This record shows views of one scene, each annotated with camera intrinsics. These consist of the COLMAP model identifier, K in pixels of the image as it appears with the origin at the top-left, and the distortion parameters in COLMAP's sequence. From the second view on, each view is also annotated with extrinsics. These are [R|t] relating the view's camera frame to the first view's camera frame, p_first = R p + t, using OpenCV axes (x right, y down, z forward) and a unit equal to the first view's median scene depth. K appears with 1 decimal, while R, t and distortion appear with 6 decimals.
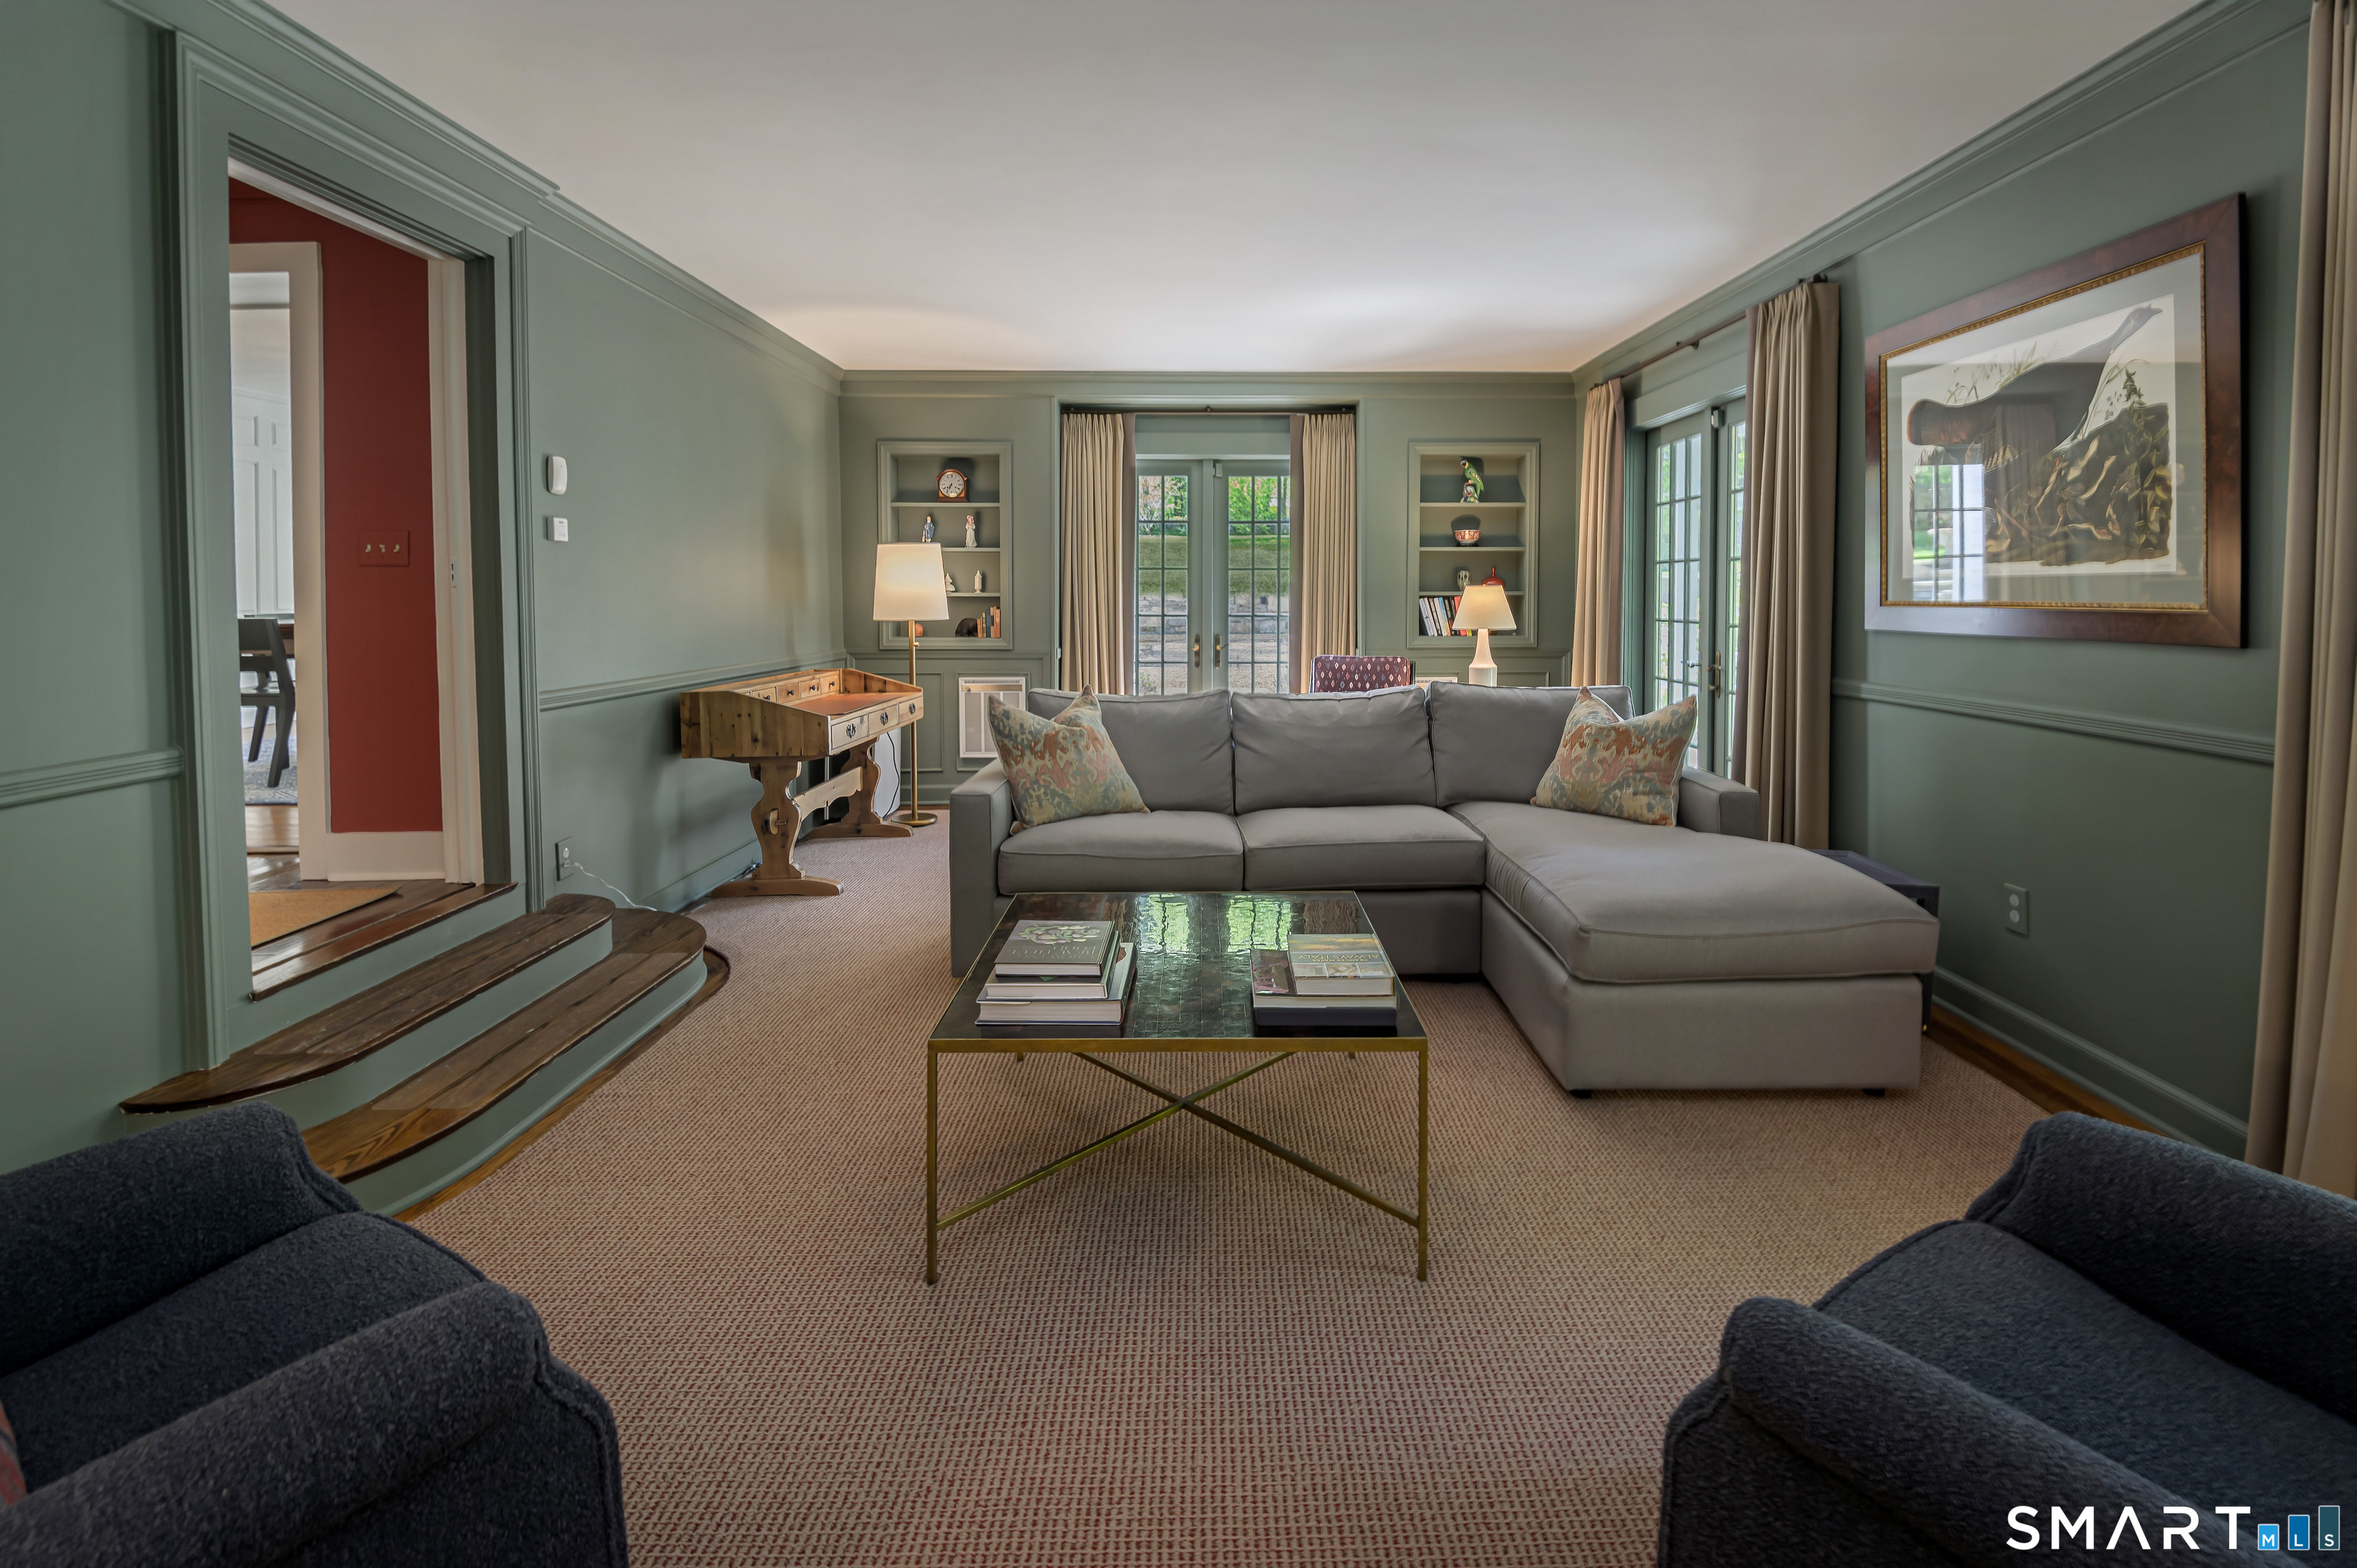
lens RADIAL K [[1084.3, 0, 1178.5], [0, 1084.3, 784.0], [0, 0, 1]] dist [-0.001206, -0.000403]
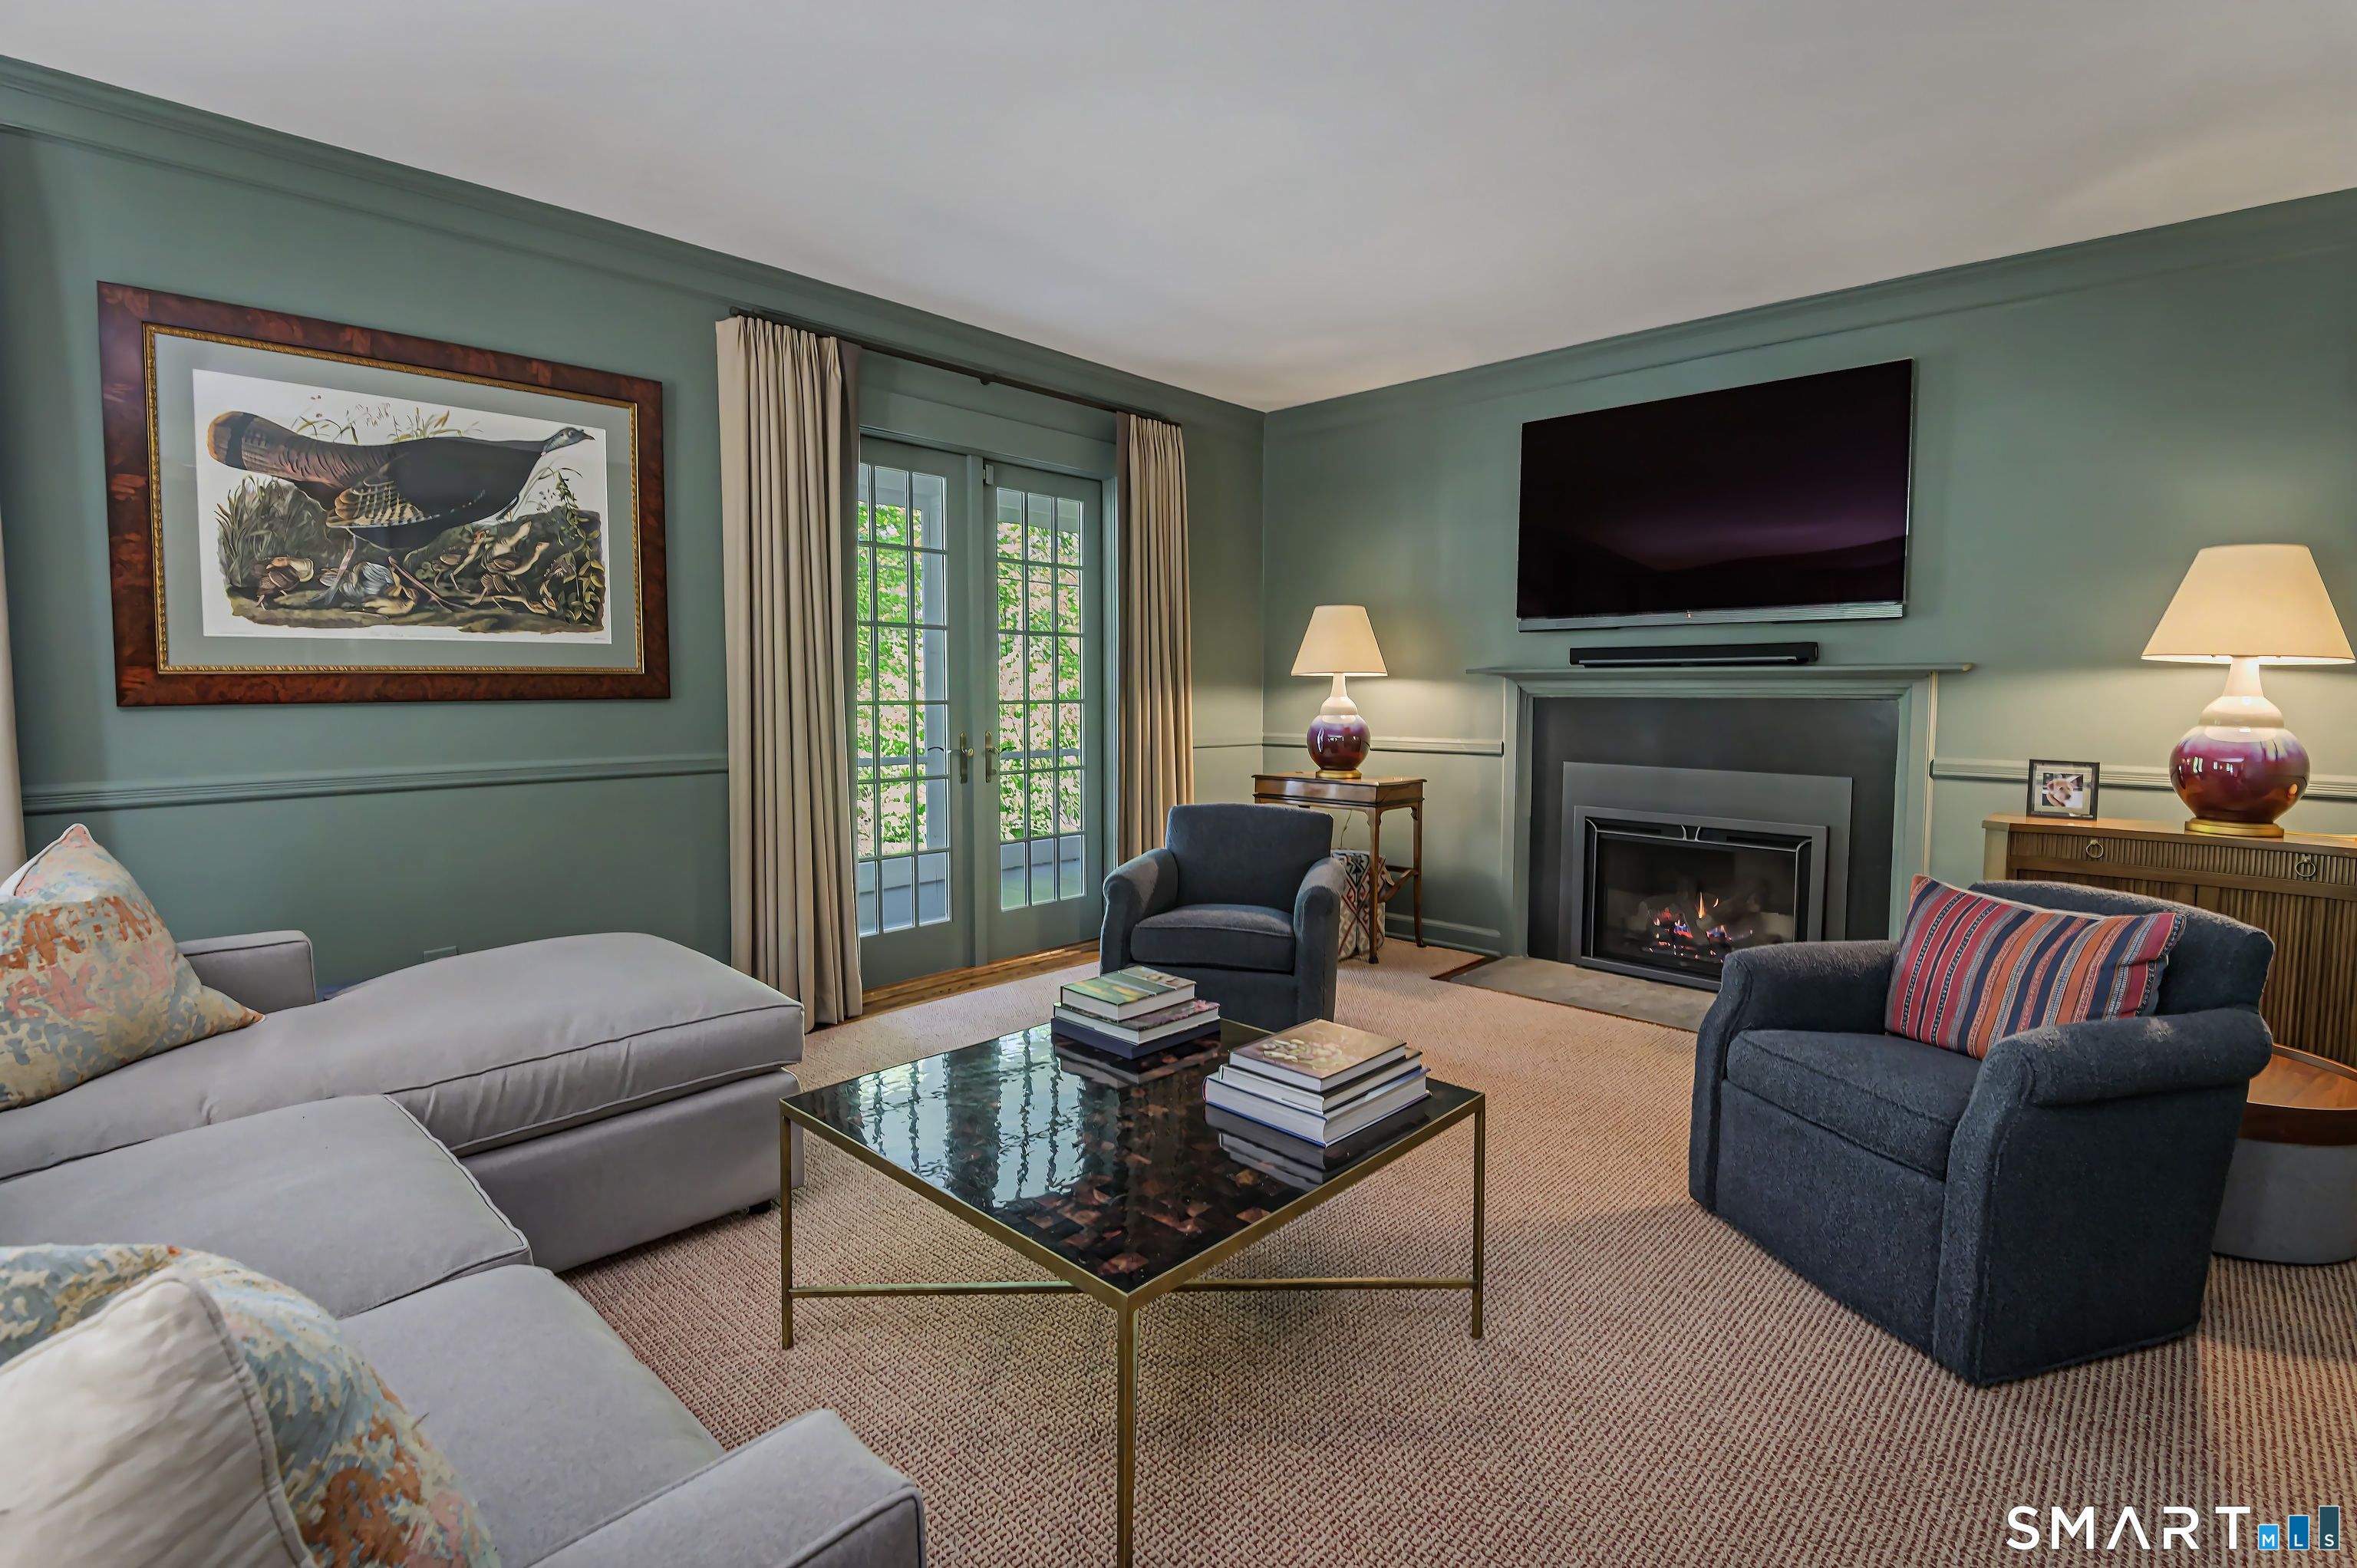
lens RADIAL K [[1084.3, 0, 1178.5], [0, 1084.3, 784.0], [0, 0, 1]] dist [-0.001206, -0.000403]
pose [[-0.727990, -0.070557, 0.681947, -0.450965], [0.115182, 0.967965, 0.223108, -0.231835], [-0.675843, 0.240968, -0.696542, 1.410109]]
